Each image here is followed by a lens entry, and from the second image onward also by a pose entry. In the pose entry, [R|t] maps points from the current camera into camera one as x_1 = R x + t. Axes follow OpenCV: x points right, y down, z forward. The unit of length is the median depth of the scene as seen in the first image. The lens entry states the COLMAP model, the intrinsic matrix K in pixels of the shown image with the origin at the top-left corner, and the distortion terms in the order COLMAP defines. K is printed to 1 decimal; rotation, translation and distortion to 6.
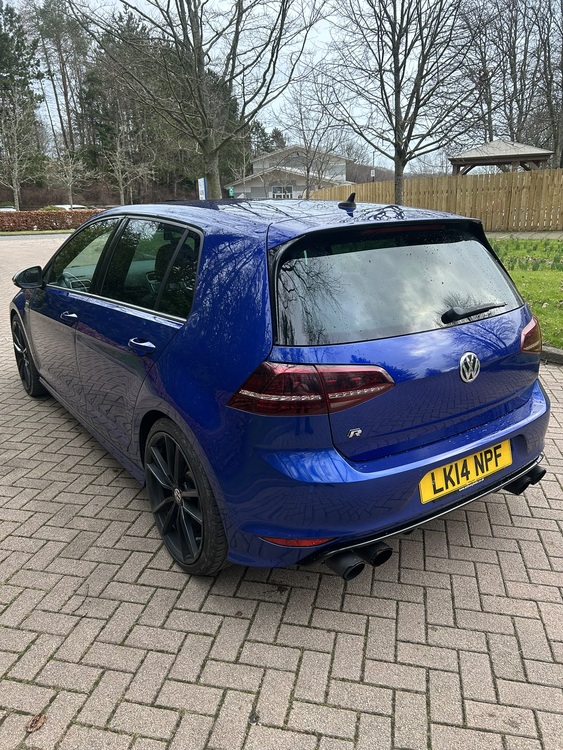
lens RADIAL K [[569.5, 0, 281.5], [0, 569.5, 375.0], [0, 0, 1]] dist [0.024597, -0.004838]
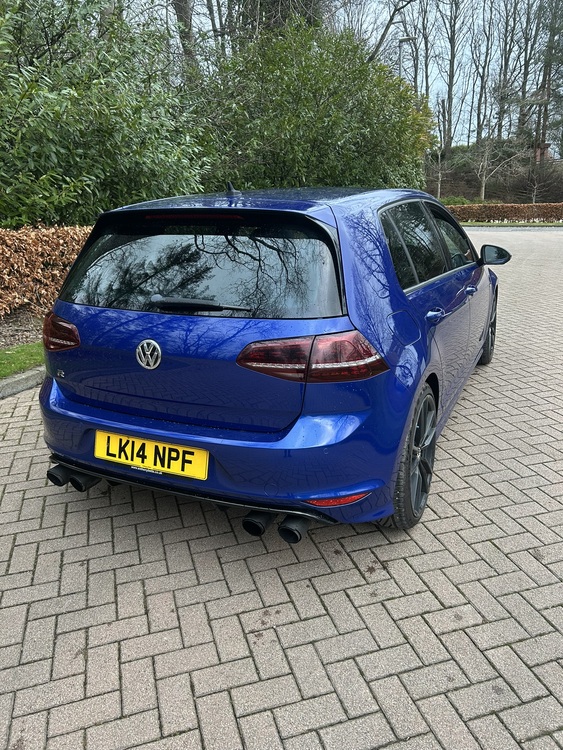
lens RADIAL K [[569.5, 0, 281.5], [0, 569.5, 375.0], [0, 0, 1]] dist [0.024597, -0.004838]
pose [[0.493212, 0.263624, -0.829002, 1.280251], [-0.247211, 0.956161, 0.156984, -0.192617], [0.834044, 0.127512, 0.536760, 0.654112]]
